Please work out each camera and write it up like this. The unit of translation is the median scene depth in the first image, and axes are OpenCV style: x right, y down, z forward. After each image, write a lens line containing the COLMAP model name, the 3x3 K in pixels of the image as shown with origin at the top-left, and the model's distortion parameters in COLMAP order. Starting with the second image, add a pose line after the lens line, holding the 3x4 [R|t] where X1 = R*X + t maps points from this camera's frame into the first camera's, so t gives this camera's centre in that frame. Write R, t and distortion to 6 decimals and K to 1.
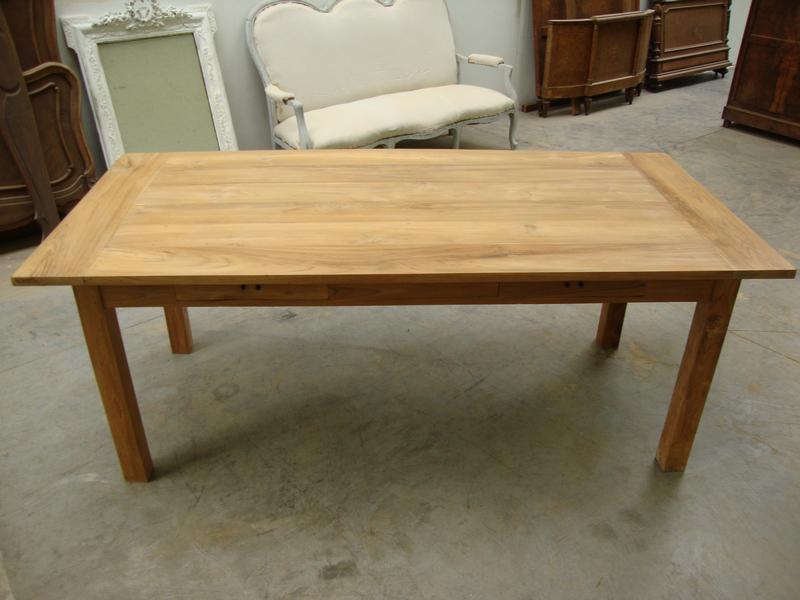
lens RADIAL K [[705.1, 0, 404.0], [0, 705.1, 304.8], [0, 0, 1]] dist [-0.202803, 0.207313]
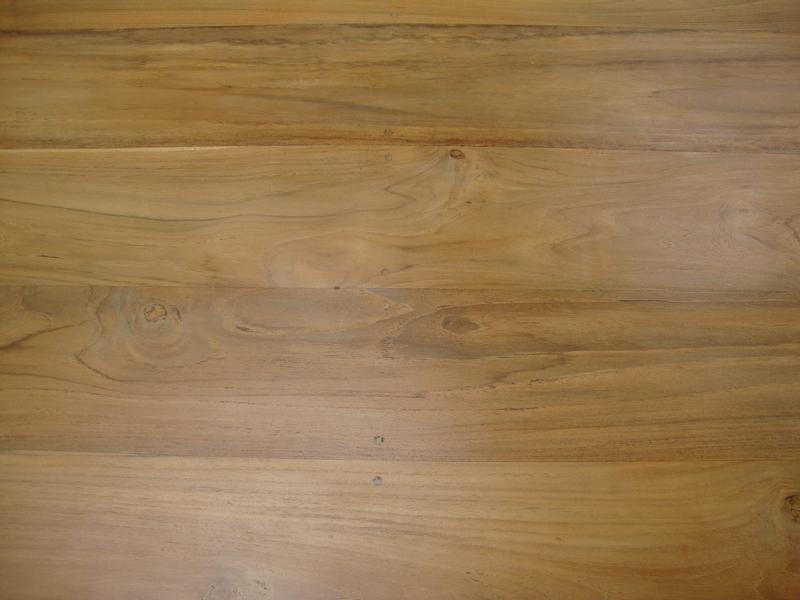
lens RADIAL K [[710.2, 0, 409.1], [0, 710.2, 297.8], [0, 0, 1]] dist [-0.201160, 0.202356]
pose [[0.997974, 0.044529, -0.045448, 0.026435], [-0.010756, 0.822087, 0.569260, -0.319628], [0.062711, -0.567618, 0.820901, 0.770769]]
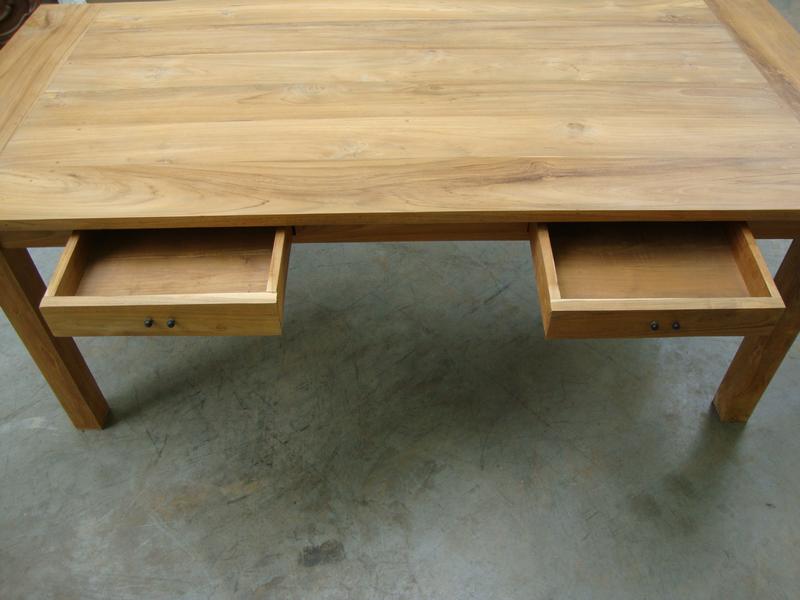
lens RADIAL K [[710.2, 0, 409.1], [0, 710.2, 297.8], [0, 0, 1]] dist [-0.201160, 0.202356]
pose [[0.999333, 0.009053, -0.035364, 0.033807], [0.000375, 0.966168, 0.257915, -0.119382], [0.036503, -0.257756, 0.965520, 0.243158]]
